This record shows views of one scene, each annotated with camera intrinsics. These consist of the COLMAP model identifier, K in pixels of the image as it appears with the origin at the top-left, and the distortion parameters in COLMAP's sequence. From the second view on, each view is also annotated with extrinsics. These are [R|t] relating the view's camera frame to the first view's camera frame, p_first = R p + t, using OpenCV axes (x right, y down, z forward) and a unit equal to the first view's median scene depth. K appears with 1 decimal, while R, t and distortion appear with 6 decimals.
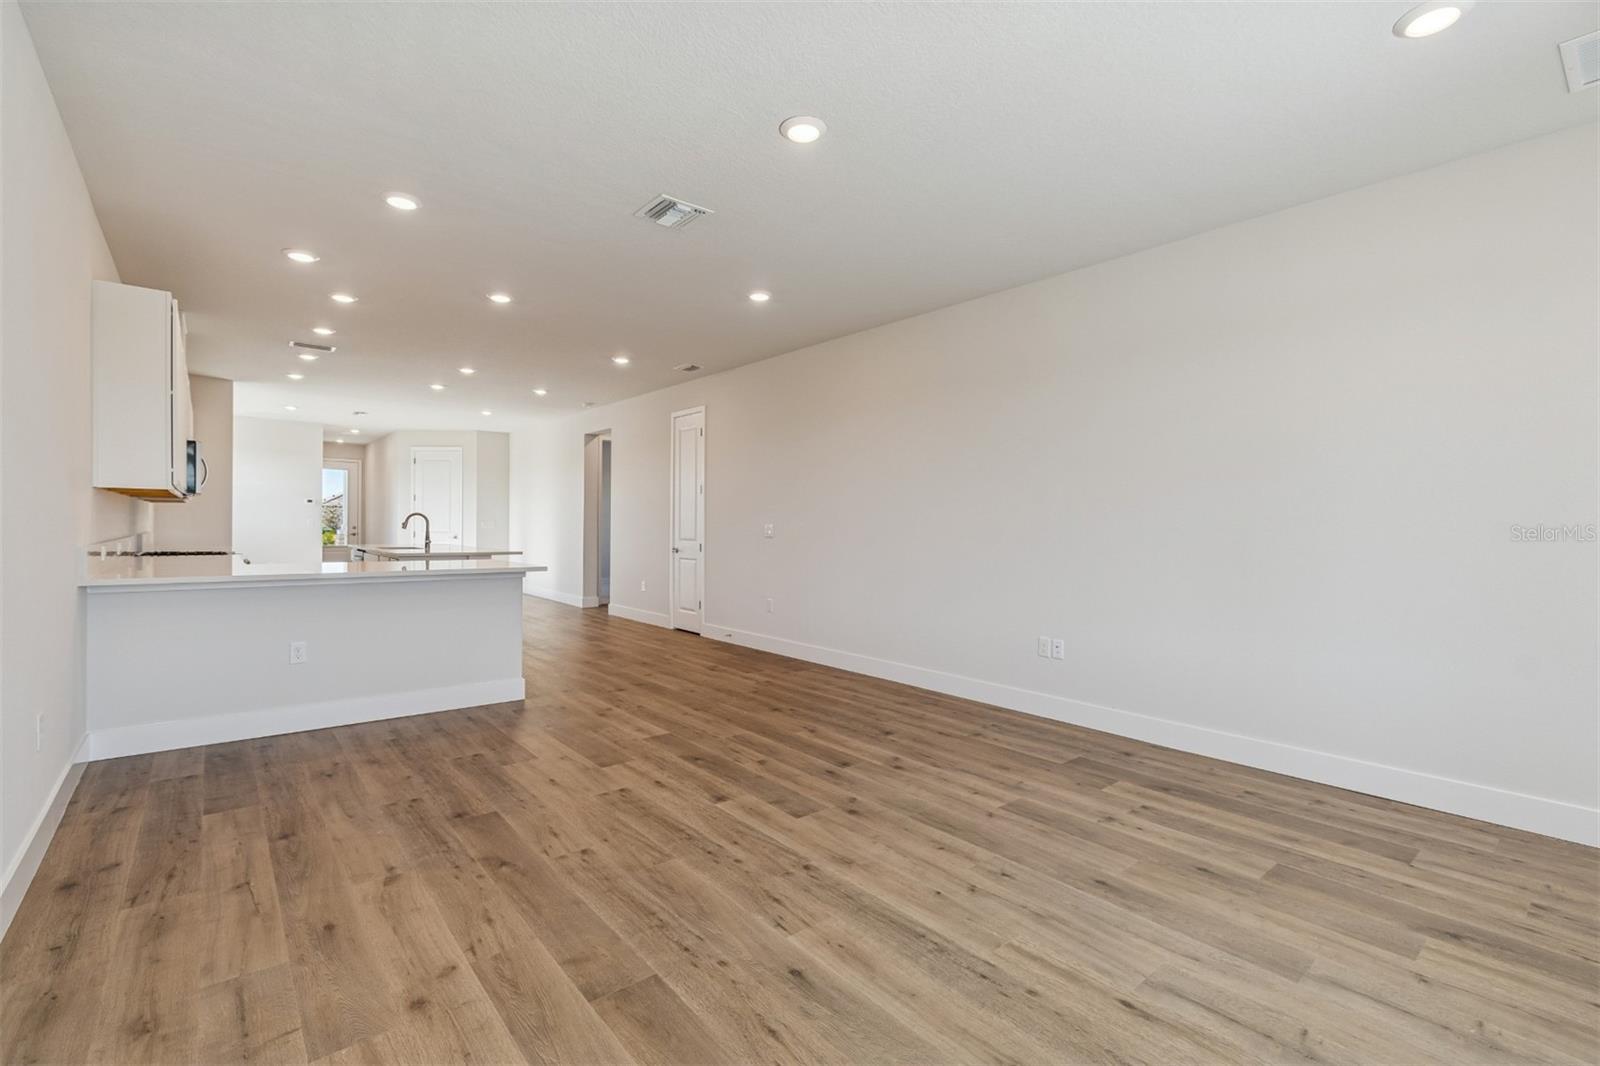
lens RADIAL K [[708.7, 0, 791.6], [0, 708.7, 528.8], [0, 0, 1]] dist [0.002650, -0.000376]
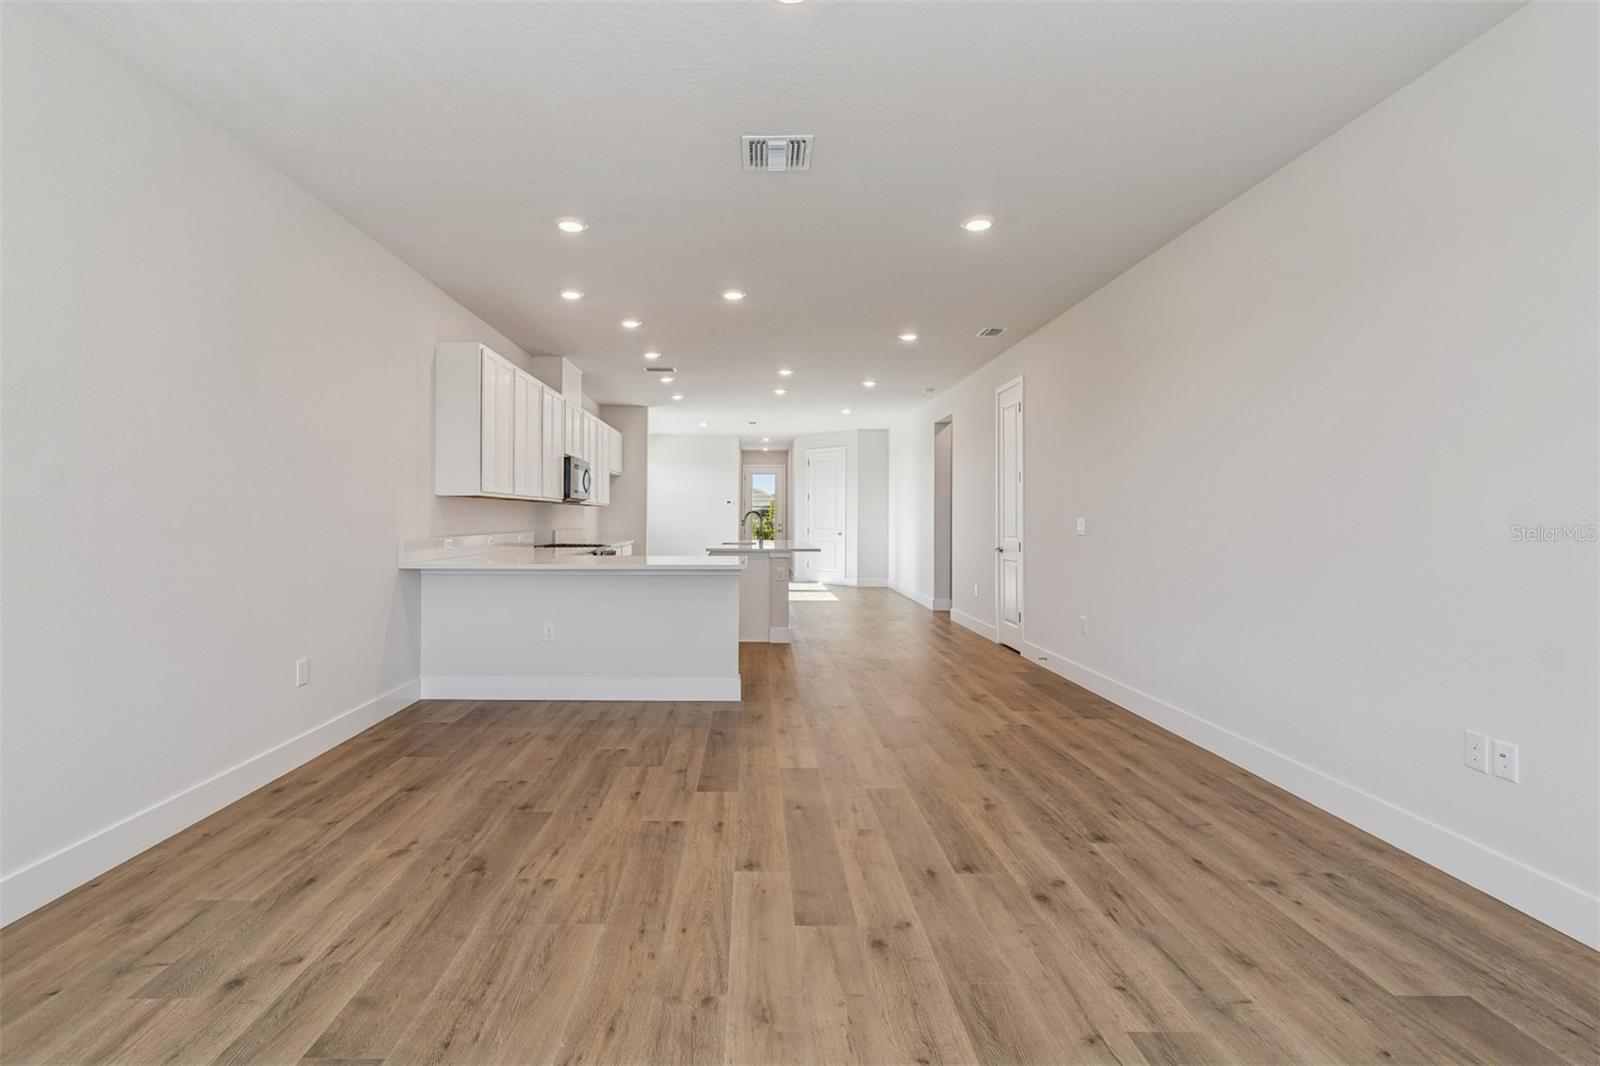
lens RADIAL K [[729.6, 0, 752.3], [0, 729.6, 512.0], [0, 0, 1]] dist [0.002394, -0.000345]
pose [[0.771102, -0.014826, -0.636539, 0.310291], [0.003091, 0.999804, -0.019543, 0.001661], [0.636704, 0.013102, 0.770997, 0.269487]]
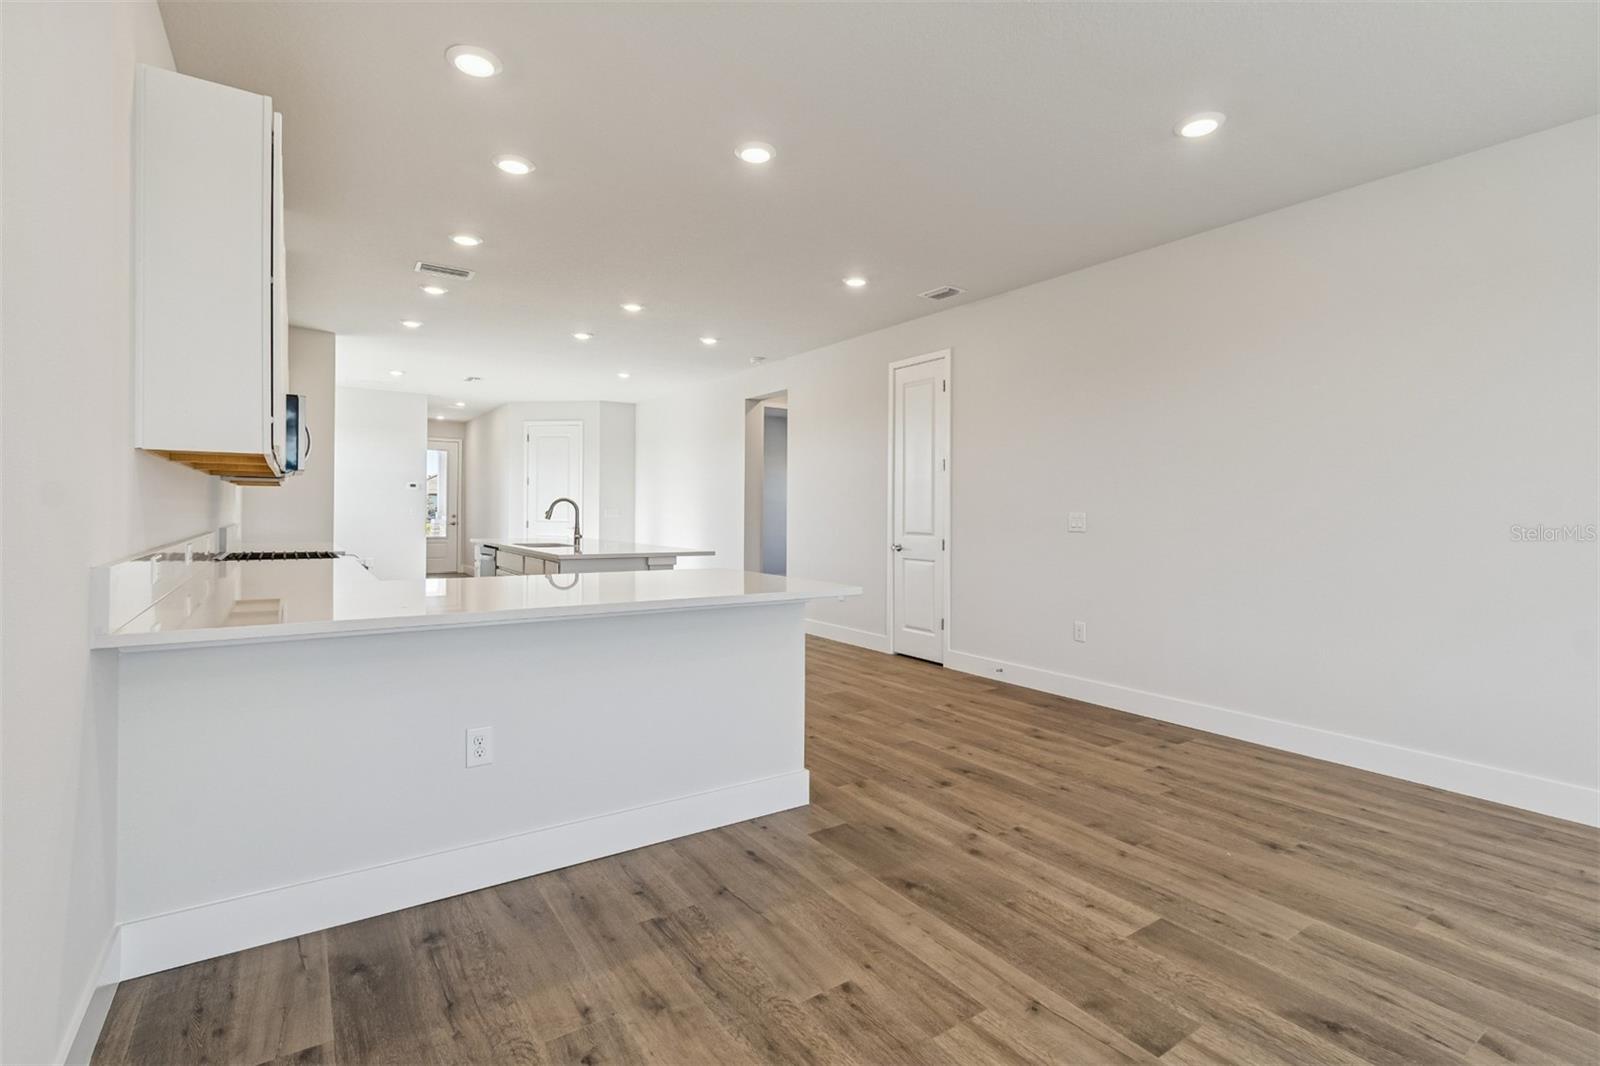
lens RADIAL K [[745.0, 0, 802.2], [0, 745.0, 509.9], [0, 0, 1]] dist [0.002337, -0.000655]
pose [[0.996095, -0.001891, -0.088273, -0.369364], [0.001197, 0.999968, -0.007911, -0.006132], [0.088285, 0.007774, 0.996065, 0.413314]]
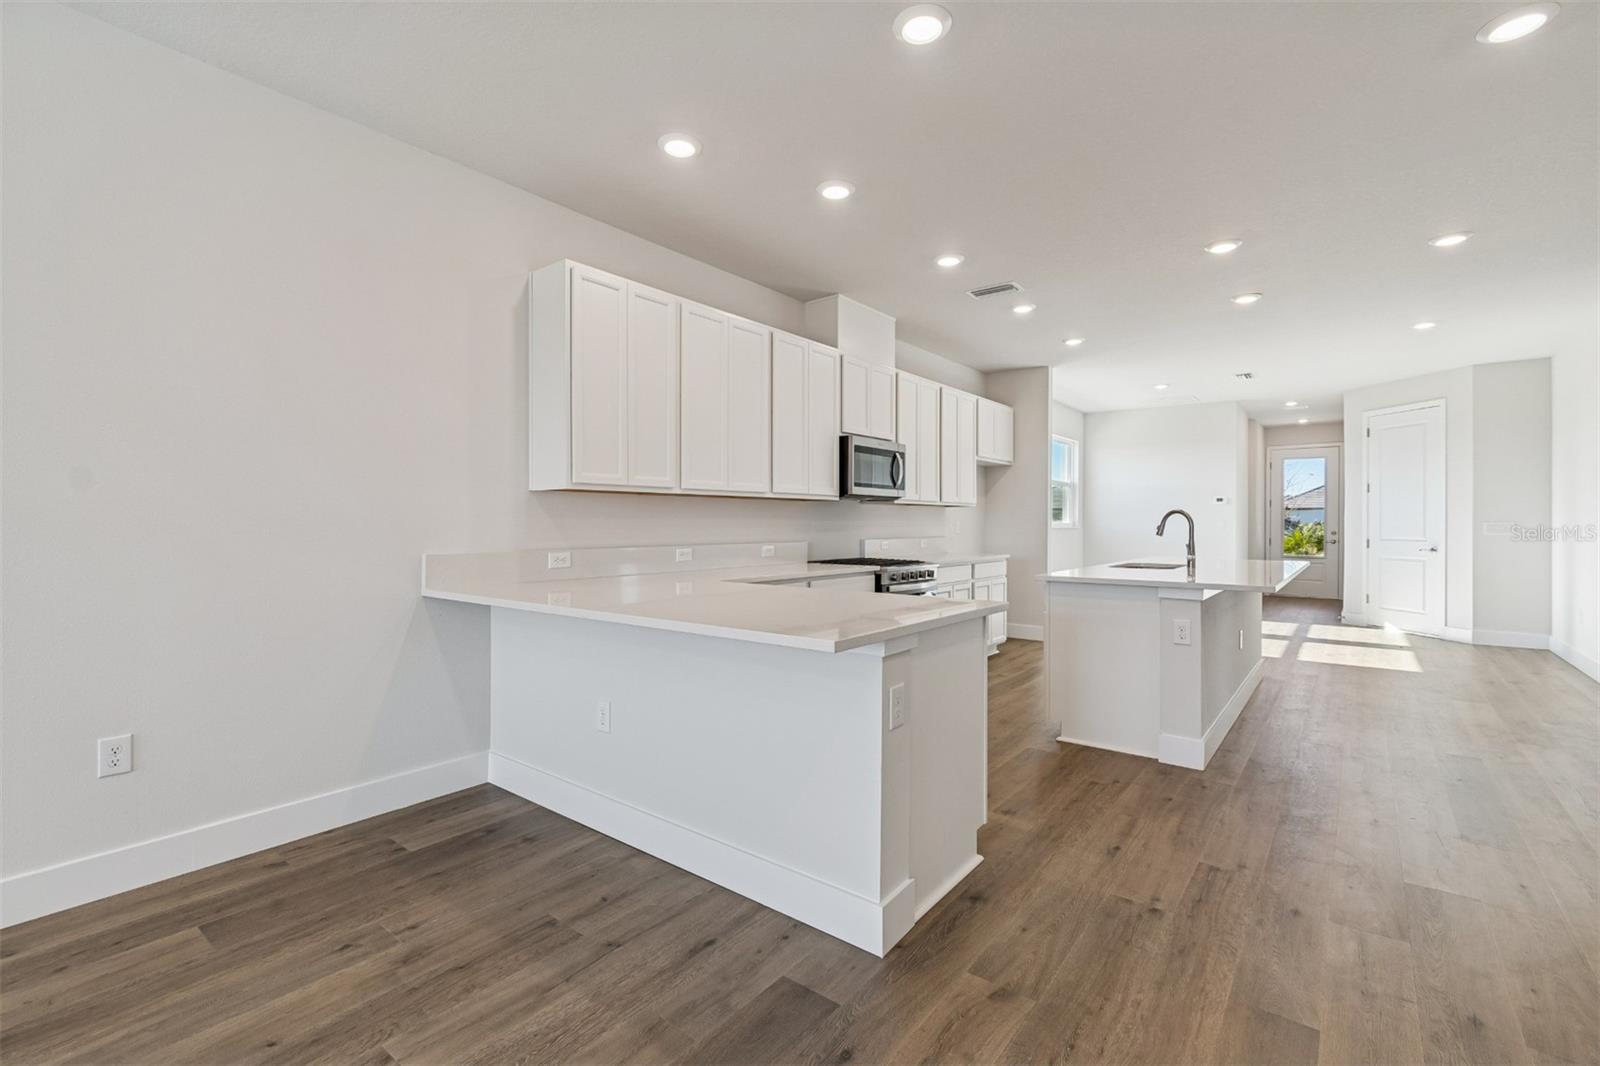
lens RADIAL K [[708.7, 0, 791.6], [0, 708.7, 528.8], [0, 0, 1]] dist [0.002650, -0.000376]
pose [[0.209172, -0.002952, -0.977874, 0.012892], [-0.003152, 0.999988, -0.003693, -0.004761], [0.977874, 0.003855, 0.209160, 0.978218]]
